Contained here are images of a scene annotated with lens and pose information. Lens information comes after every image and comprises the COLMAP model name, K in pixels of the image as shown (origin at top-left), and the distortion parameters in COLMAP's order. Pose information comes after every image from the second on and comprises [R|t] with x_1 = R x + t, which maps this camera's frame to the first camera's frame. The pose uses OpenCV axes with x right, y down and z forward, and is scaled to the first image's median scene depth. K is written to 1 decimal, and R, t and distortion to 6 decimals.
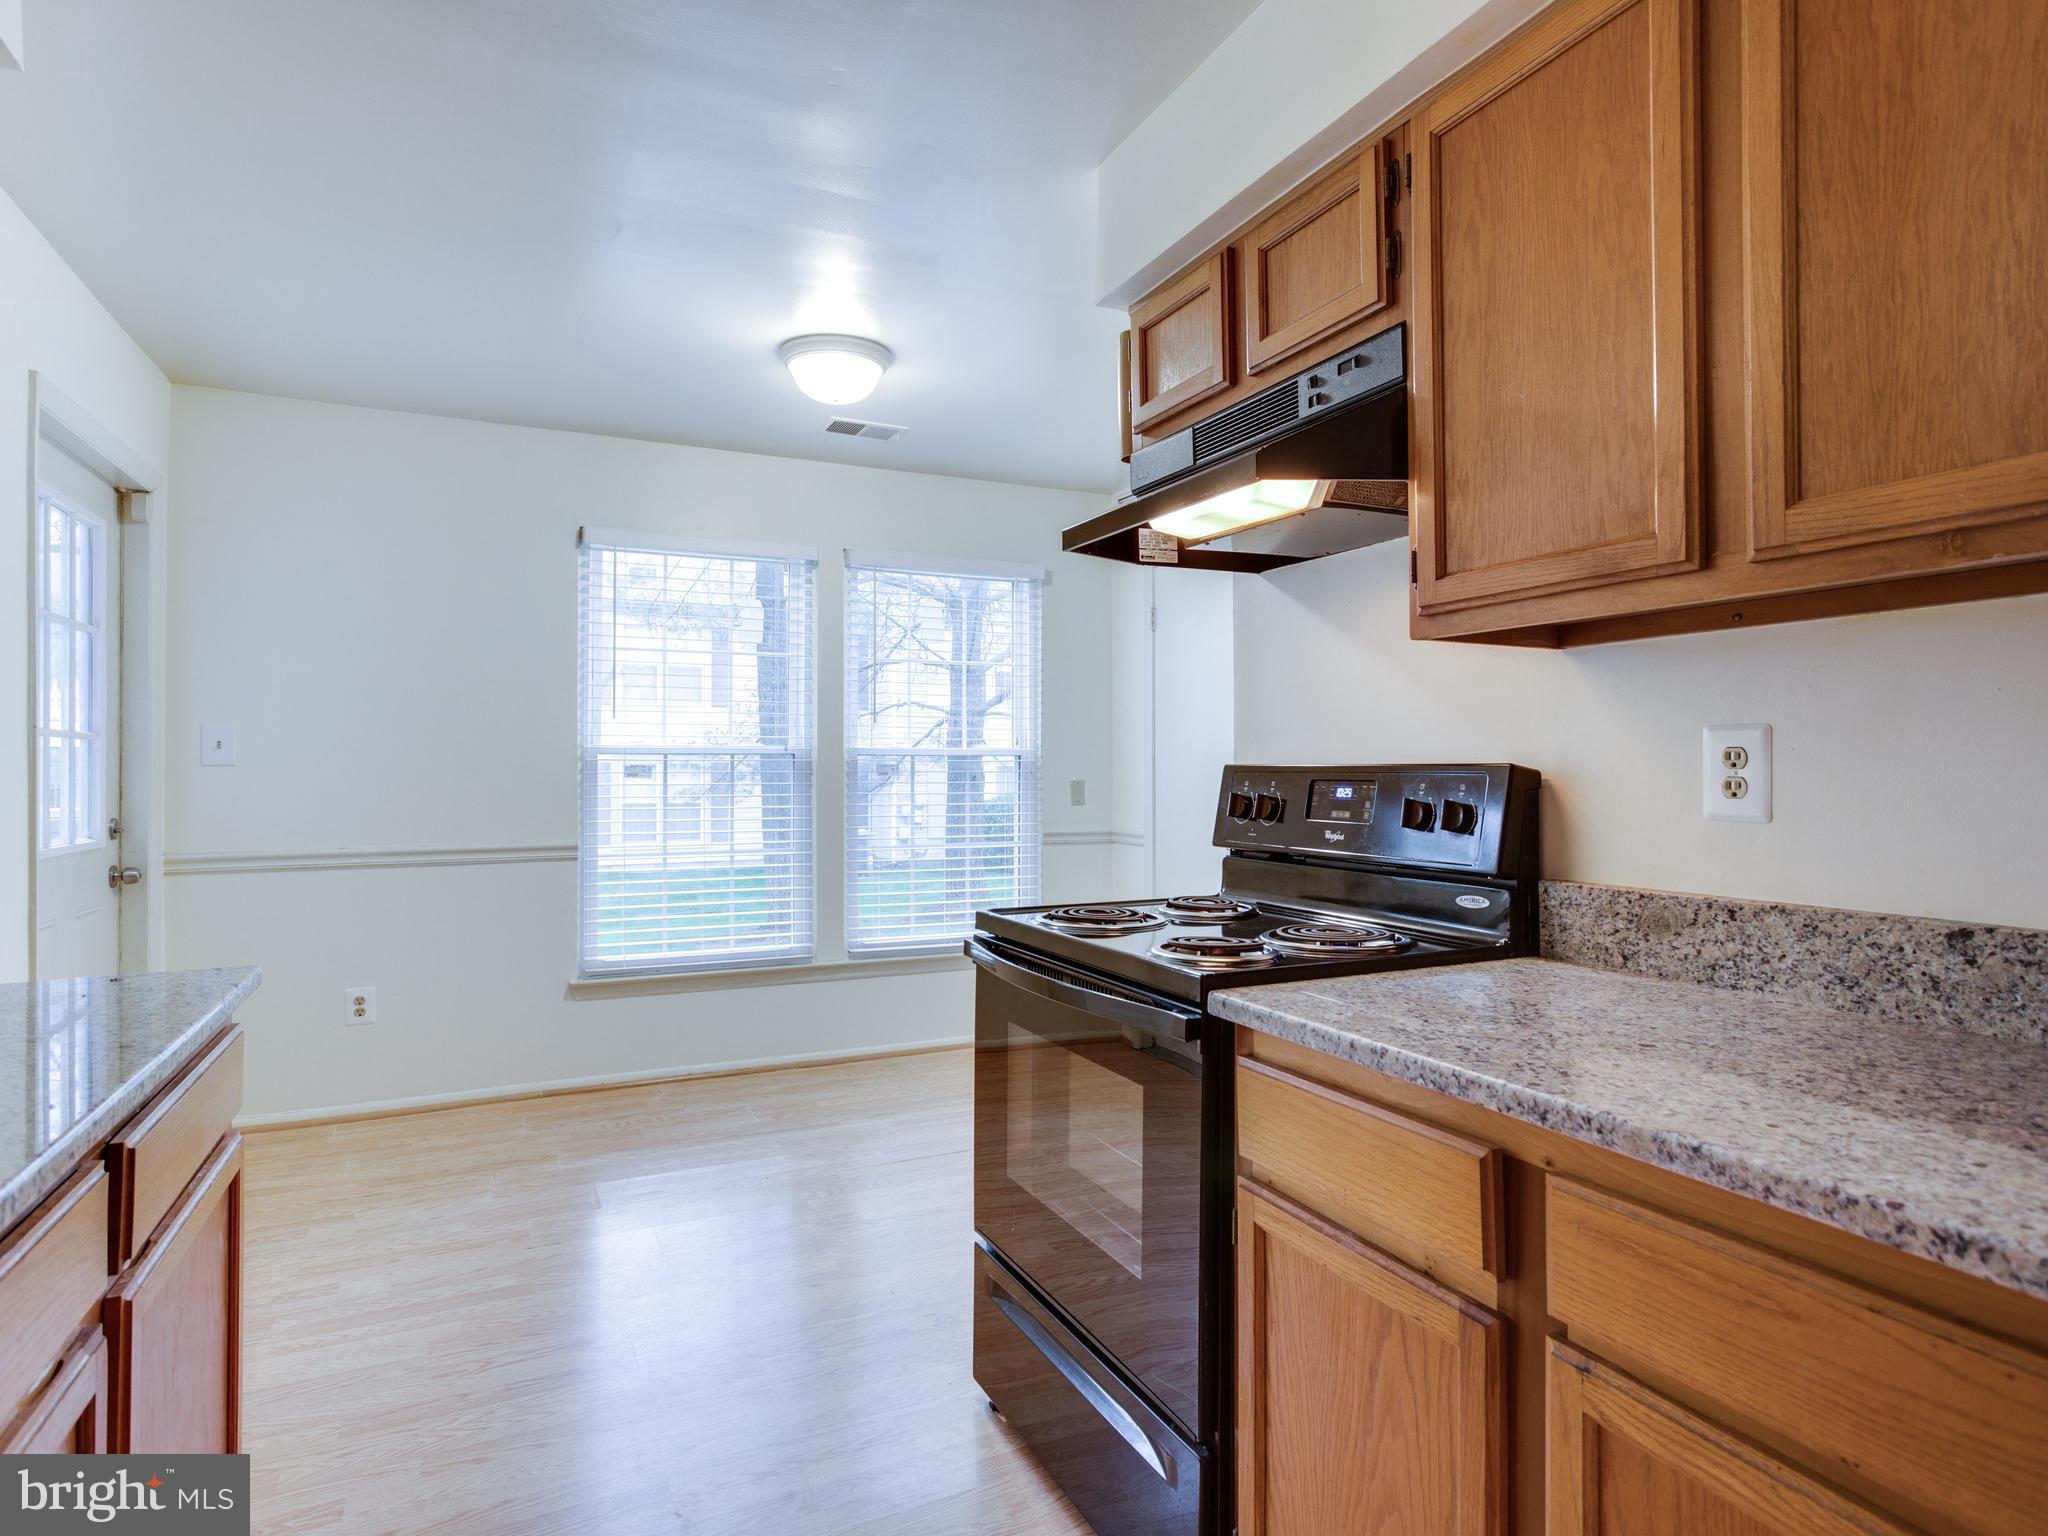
lens RADIAL K [[1110.6, 0, 1030.7], [0, 1110.6, 741.8], [0, 0, 1]] dist [-0.036847, 0.029548]
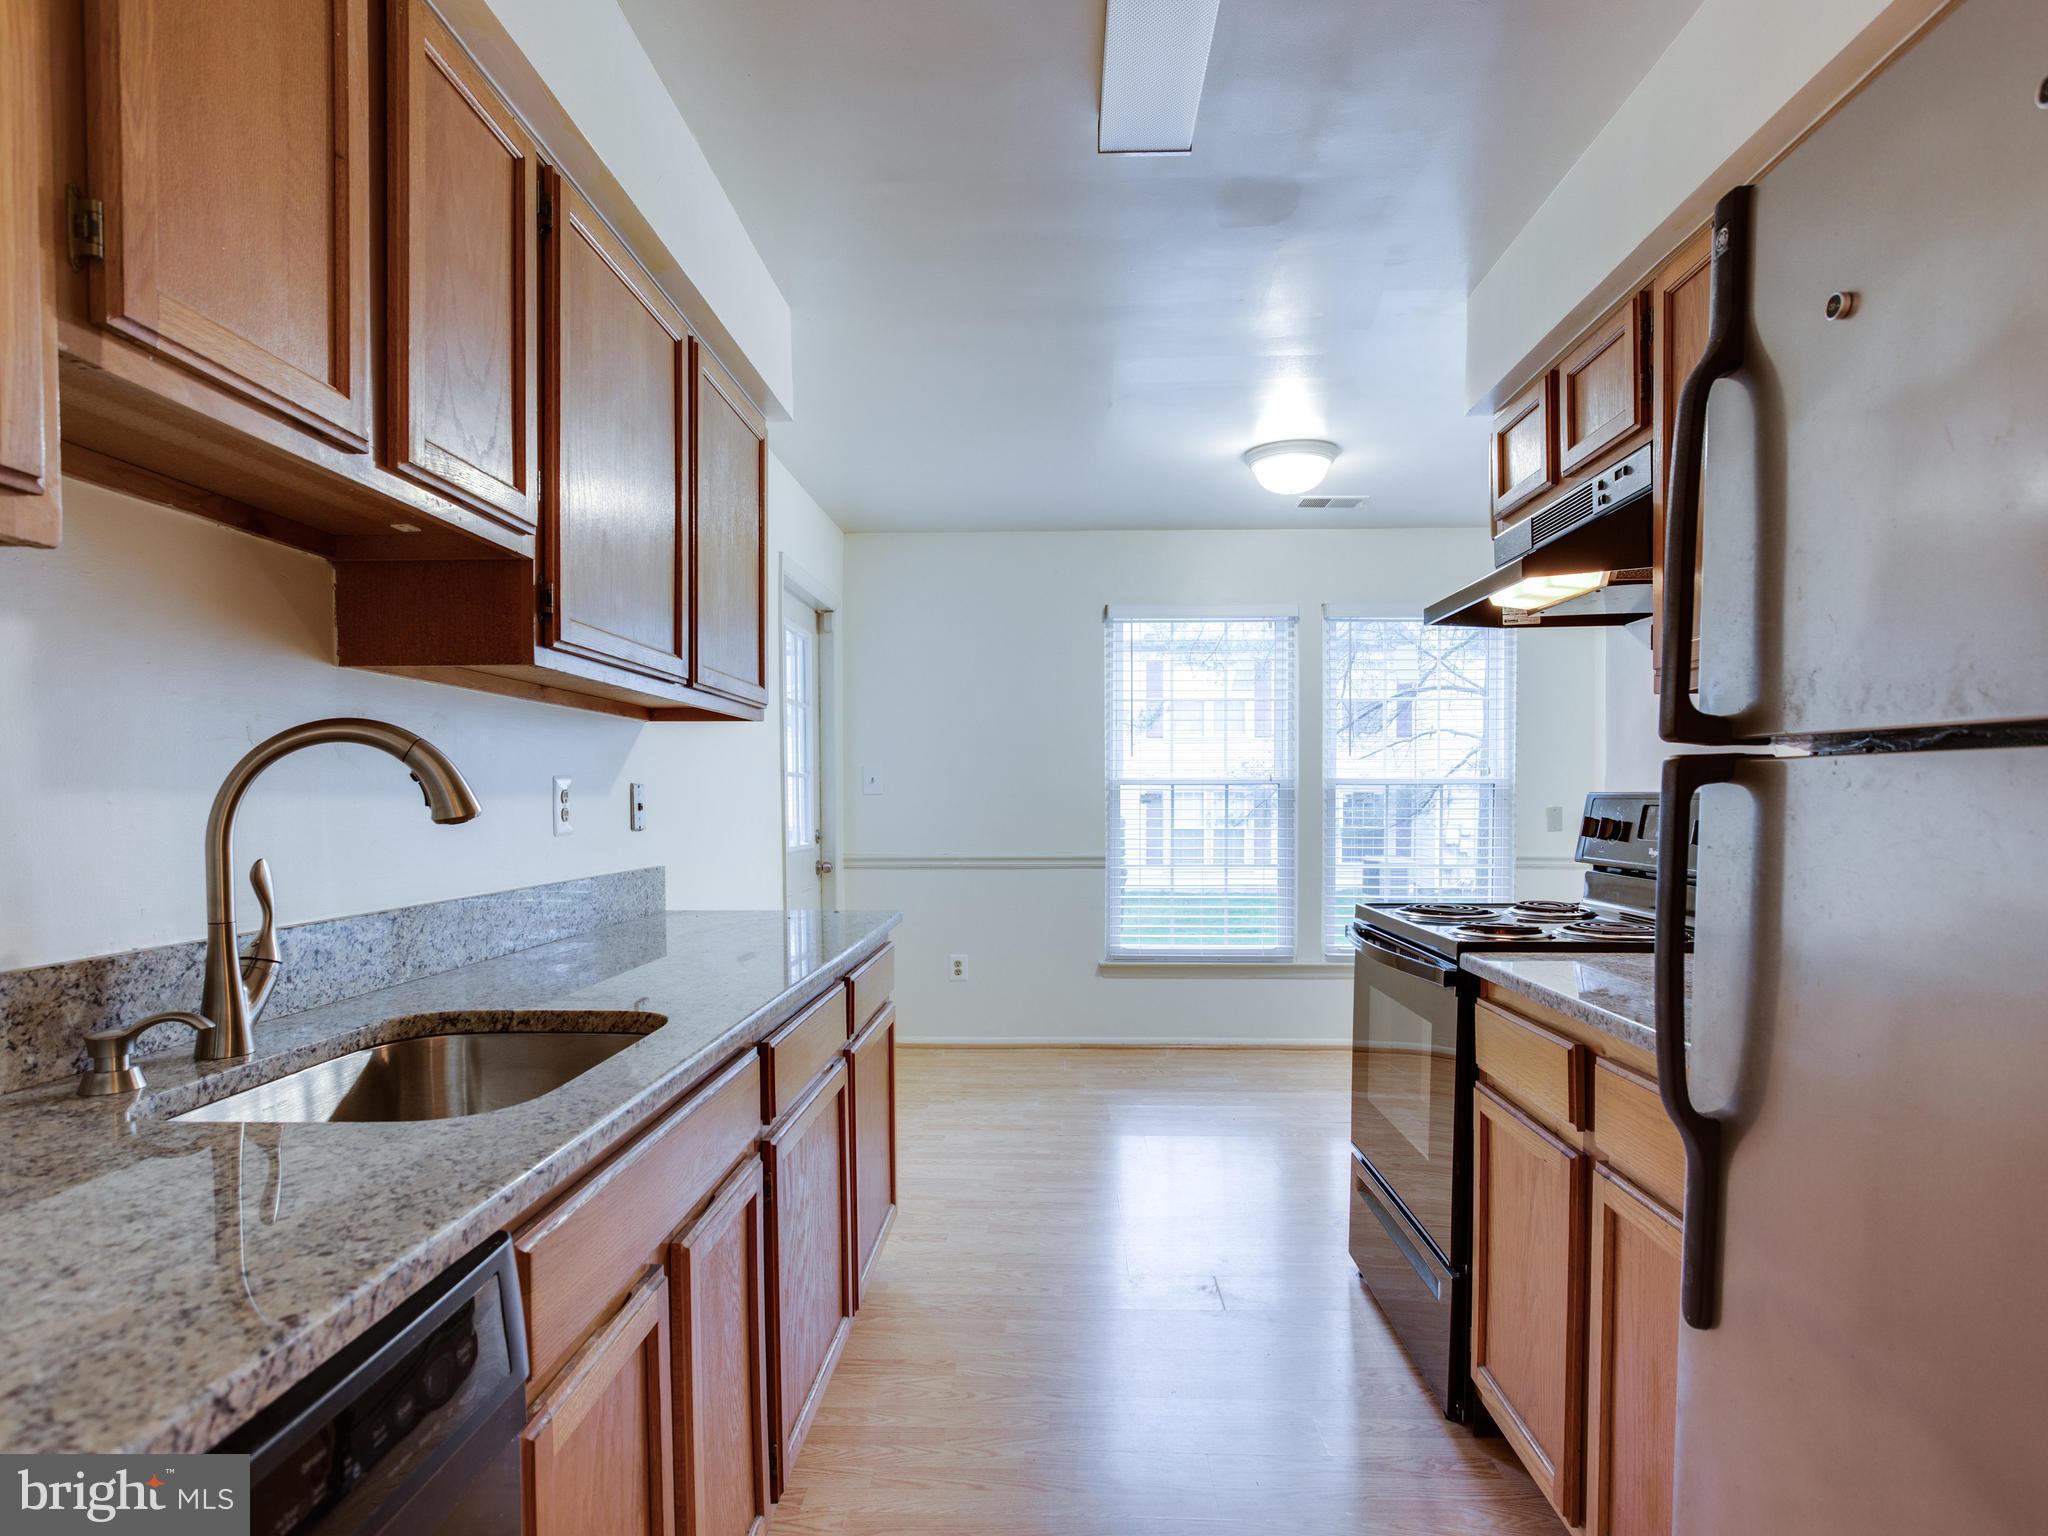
lens RADIAL K [[1128.2, 0, 1036.1], [0, 1128.2, 765.6], [0, 0, 1]] dist [-0.051769, 0.024888]
pose [[0.884790, -0.013248, -0.465801, 0.169997], [0.011632, 0.999912, -0.006343, -0.005689], [0.465845, 0.000194, 0.884867, -0.253531]]
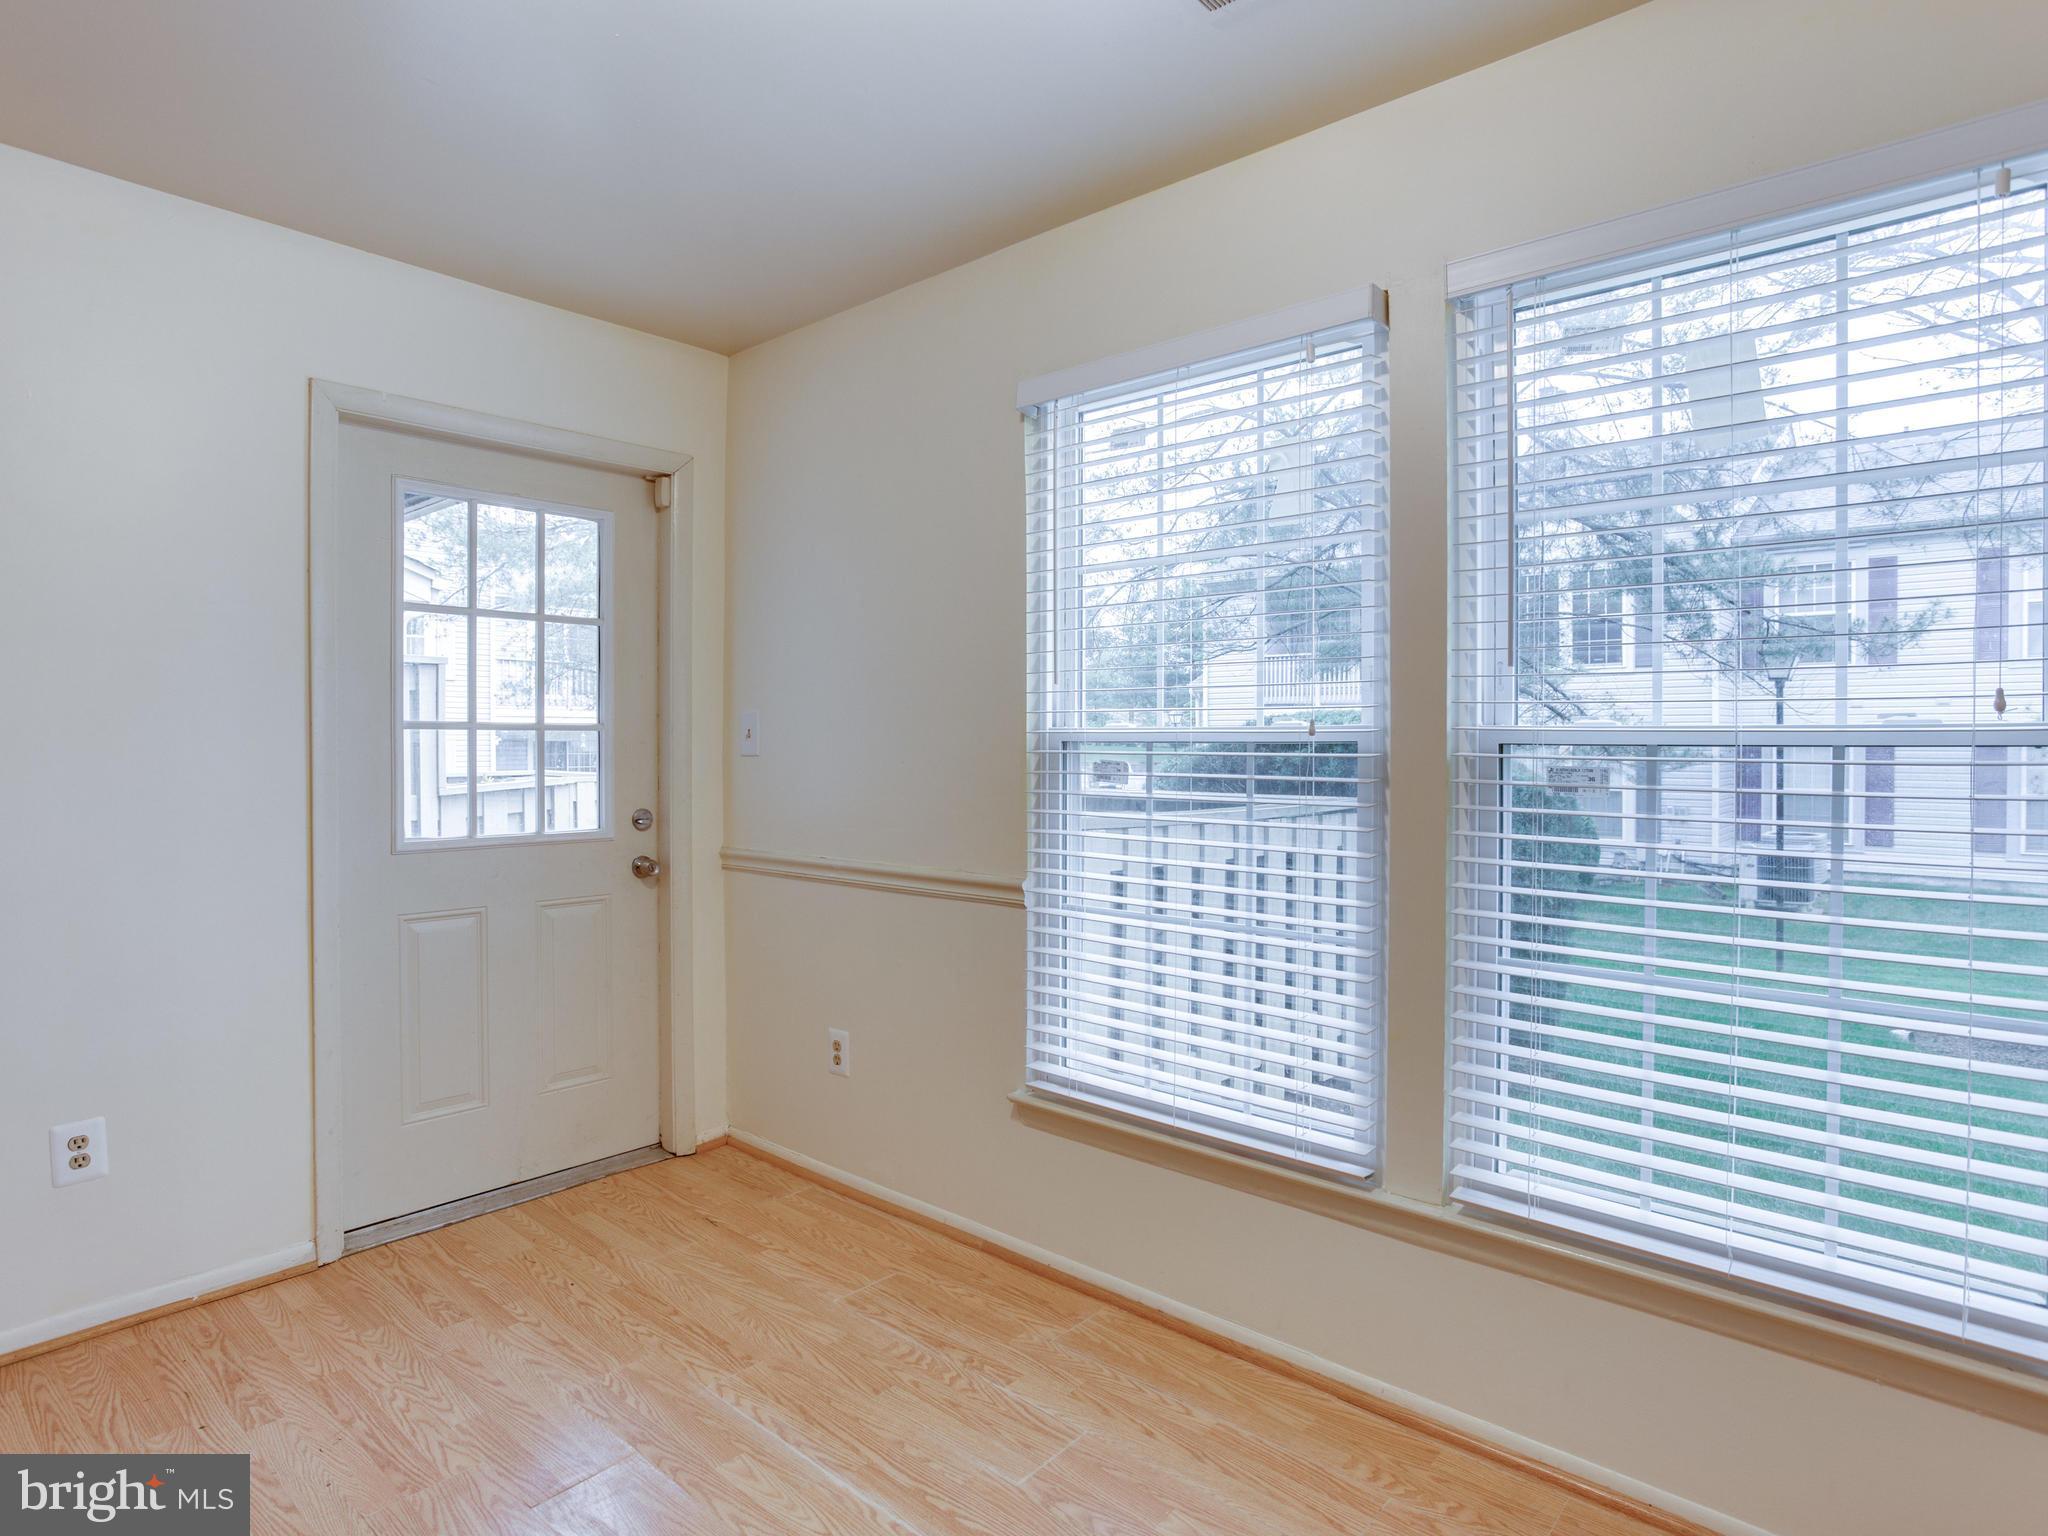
lens RADIAL K [[1128.2, 0, 1036.1], [0, 1128.2, 765.6], [0, 0, 1]] dist [-0.051769, 0.024888]
pose [[0.385976, 0.023442, -0.922211, 0.251556], [0.018532, 0.999278, 0.033158, 0.003365], [0.922323, -0.029888, 0.385263, 0.990059]]
